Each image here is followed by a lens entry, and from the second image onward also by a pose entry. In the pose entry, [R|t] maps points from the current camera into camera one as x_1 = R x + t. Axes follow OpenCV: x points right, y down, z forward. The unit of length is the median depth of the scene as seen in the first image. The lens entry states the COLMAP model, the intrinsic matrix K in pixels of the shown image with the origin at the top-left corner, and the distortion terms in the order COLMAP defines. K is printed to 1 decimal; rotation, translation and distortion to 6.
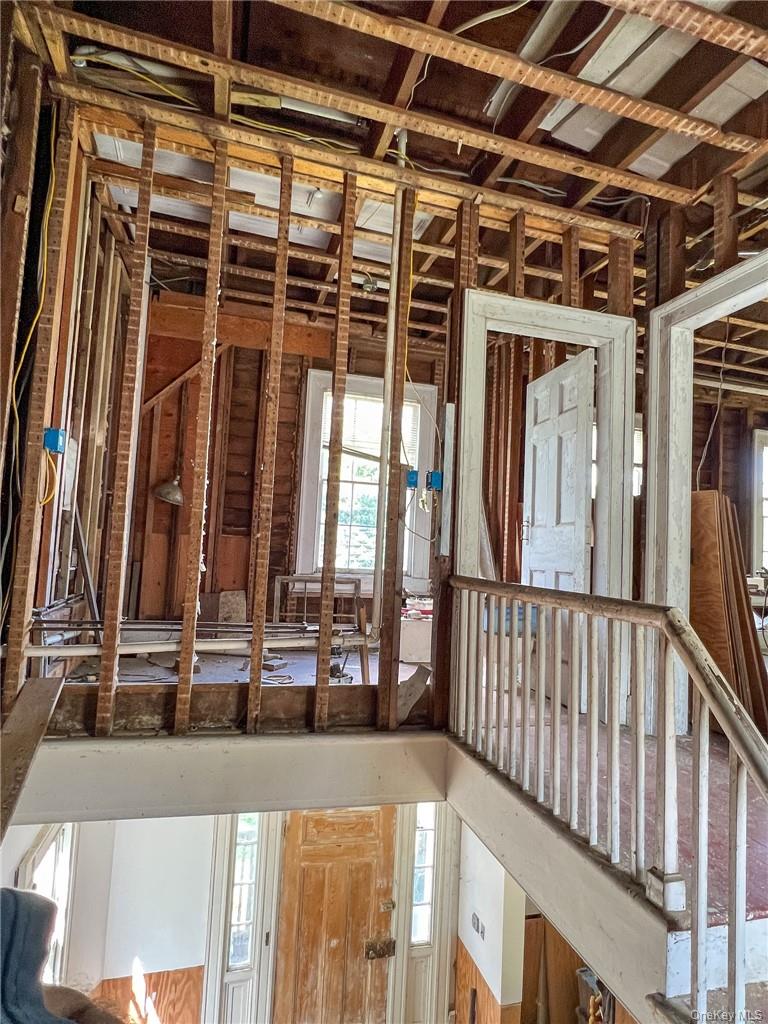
lens RADIAL K [[579.9, 0, 387.7], [0, 579.9, 509.3], [0, 0, 1]] dist [-0.001104, -0.000240]
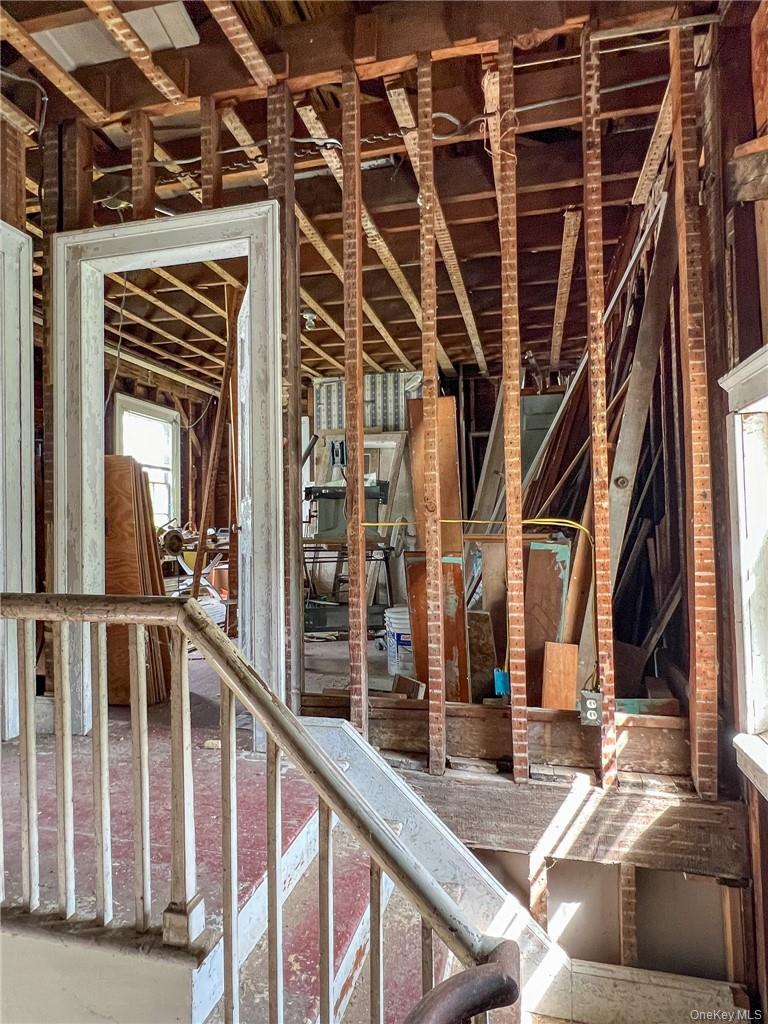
lens RADIAL K [[579.9, 0, 387.2], [0, 579.9, 512.5], [0, 0, 1]] dist [-0.001104, -0.000240]
pose [[0.492787, -0.039970, 0.869232, -0.079098], [-0.026519, 0.997791, 0.060916, -0.012827], [-0.869746, -0.053070, 0.490638, 0.260506]]
